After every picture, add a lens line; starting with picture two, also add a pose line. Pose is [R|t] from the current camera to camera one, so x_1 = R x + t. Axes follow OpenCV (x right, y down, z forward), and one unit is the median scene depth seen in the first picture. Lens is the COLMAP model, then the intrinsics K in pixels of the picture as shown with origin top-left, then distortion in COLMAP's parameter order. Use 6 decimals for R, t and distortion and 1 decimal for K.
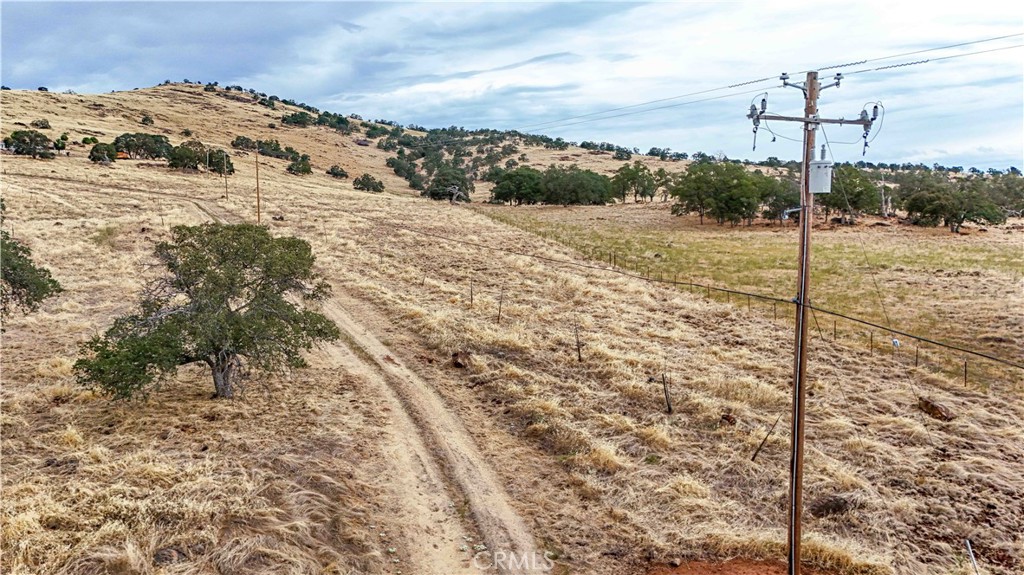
lens RADIAL K [[769.7, 0, 510.7], [0, 769.7, 288.5], [0, 0, 1]] dist [0.049449, -0.024451]
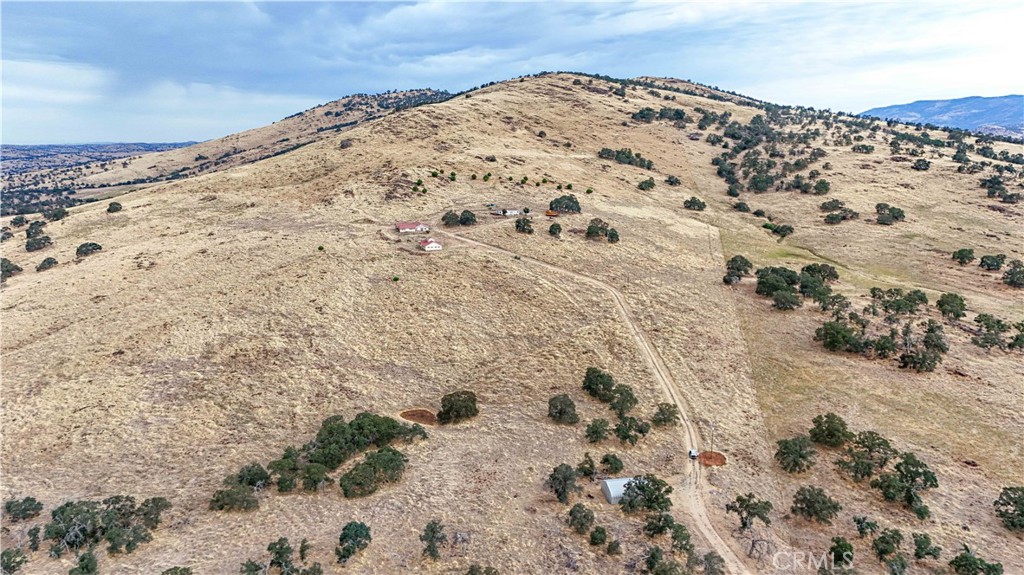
lens RADIAL K [[769.7, 0, 512.6], [0, 769.7, 289.0], [0, 0, 1]] dist [0.049449, -0.024451]
pose [[0.916395, 0.090391, -0.389935, 0.045380], [-0.045819, 0.991454, 0.122149, -0.084096], [0.397644, -0.094071, 0.912705, -0.264299]]
